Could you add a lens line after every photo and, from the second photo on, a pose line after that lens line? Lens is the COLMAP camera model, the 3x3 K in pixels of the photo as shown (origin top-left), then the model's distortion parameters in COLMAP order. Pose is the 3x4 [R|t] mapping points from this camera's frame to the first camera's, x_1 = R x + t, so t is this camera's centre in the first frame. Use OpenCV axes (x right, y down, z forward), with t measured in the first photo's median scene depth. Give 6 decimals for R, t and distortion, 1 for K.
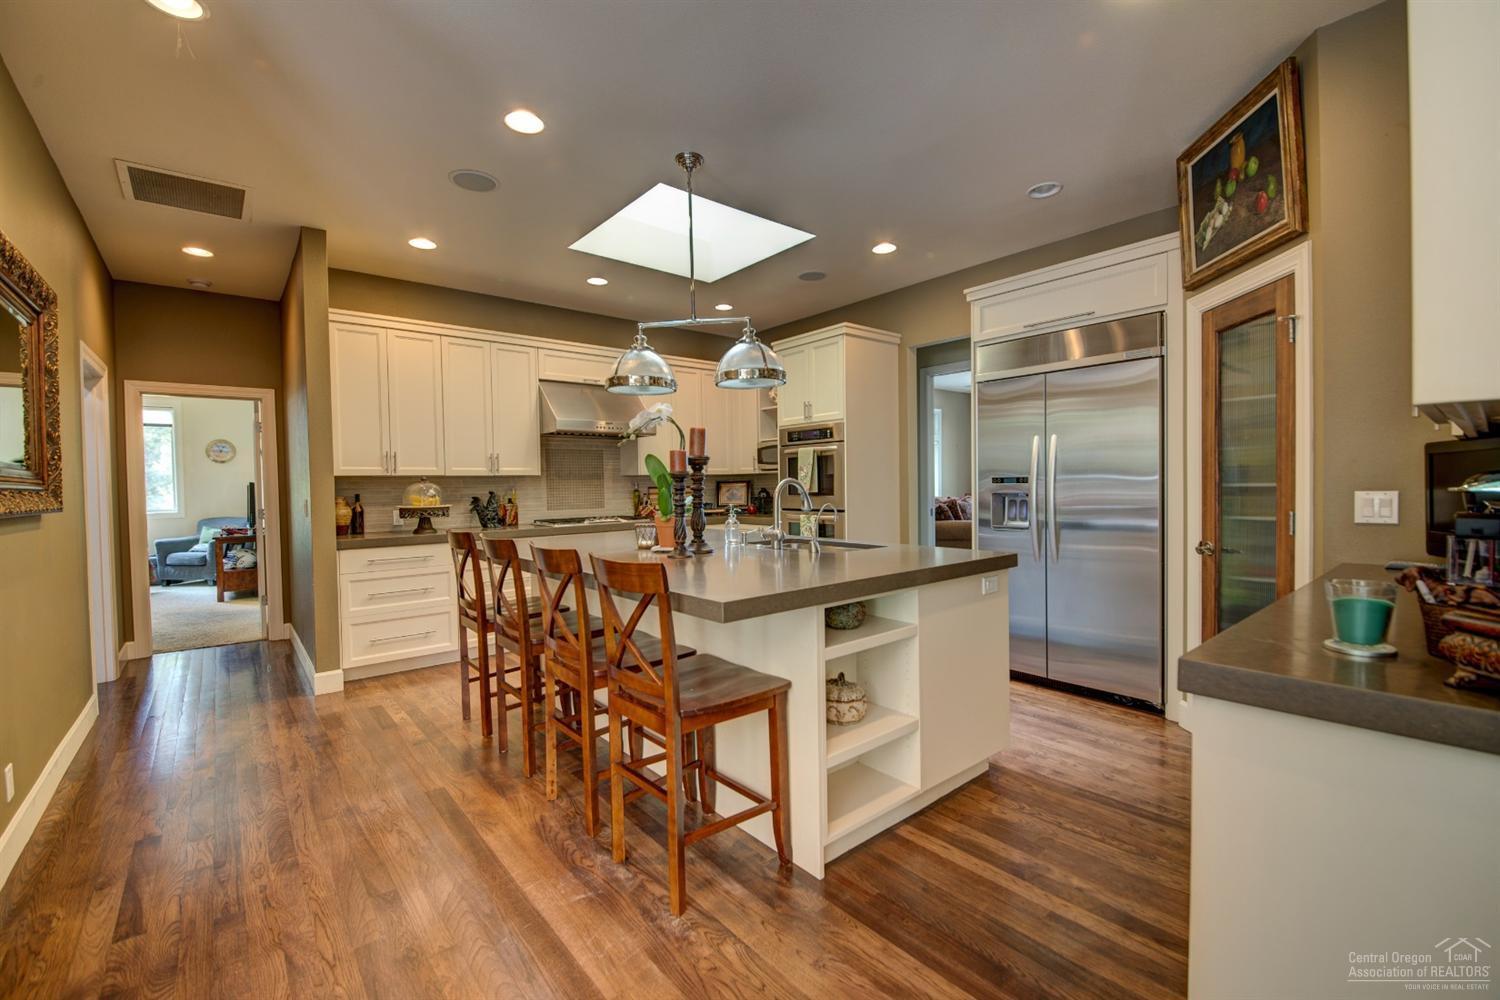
lens RADIAL K [[633.8, 0, 750.0], [0, 633.8, 500.0], [0, 0, 1]] dist [-0.000152, 0.000015]
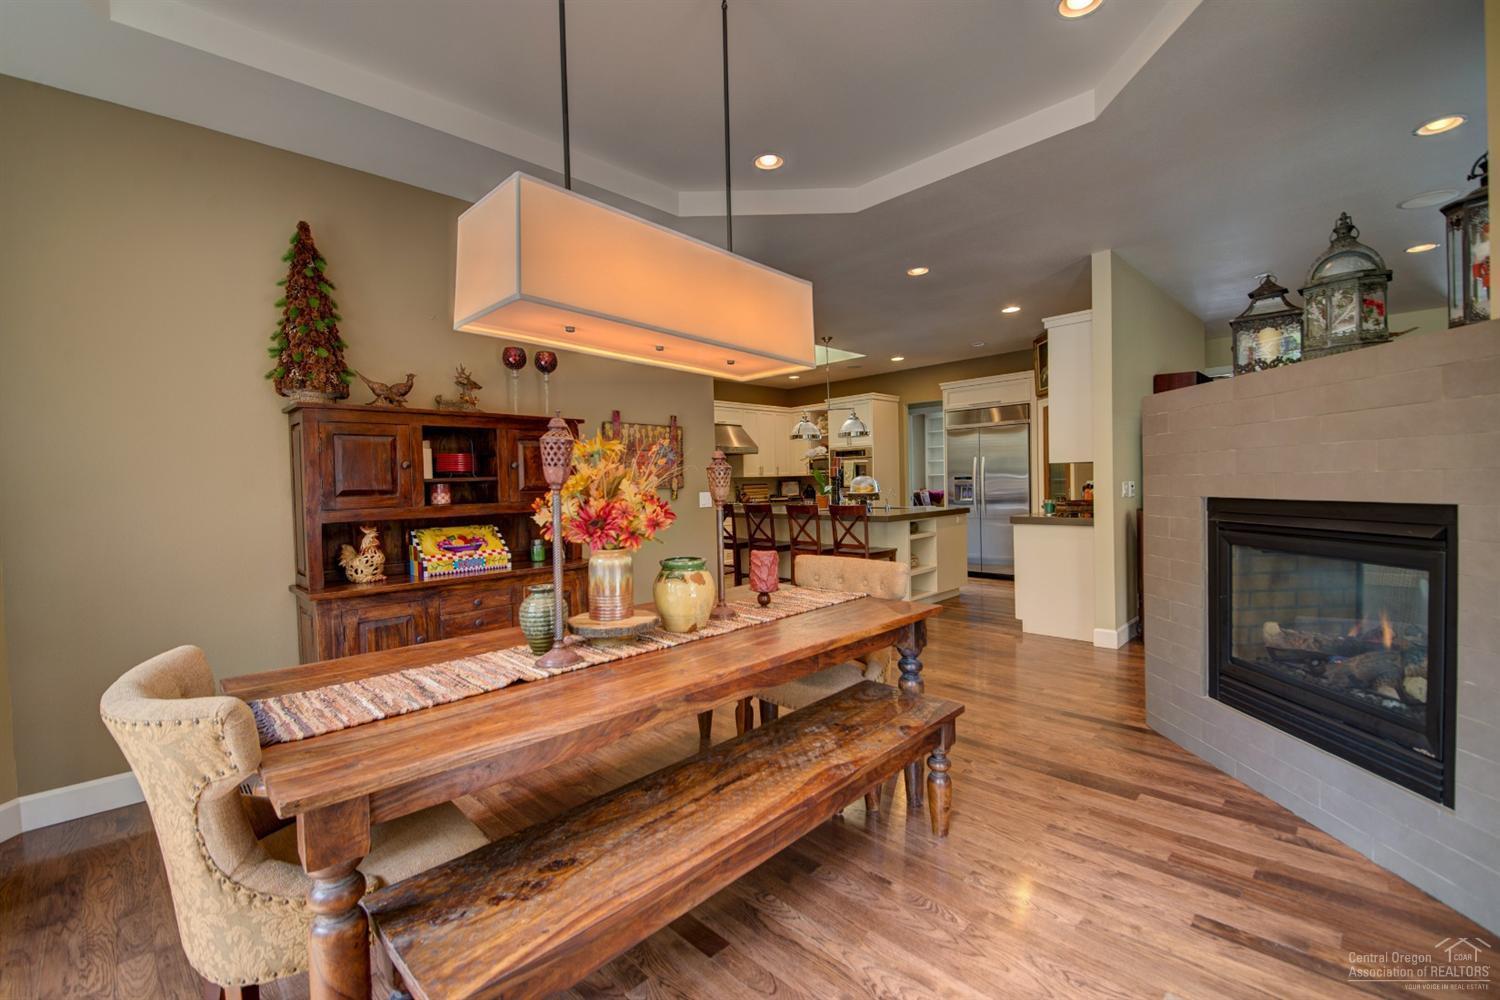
lens RADIAL K [[633.8, 0, 750.0], [0, 633.8, 500.0], [0, 0, 1]] dist [-0.000152, 0.000015]
pose [[0.995779, -0.013667, 0.090763, -0.446087], [0.013689, 0.999906, 0.000379, 0.027171], [-0.090759, 0.000865, 0.995872, -0.942759]]
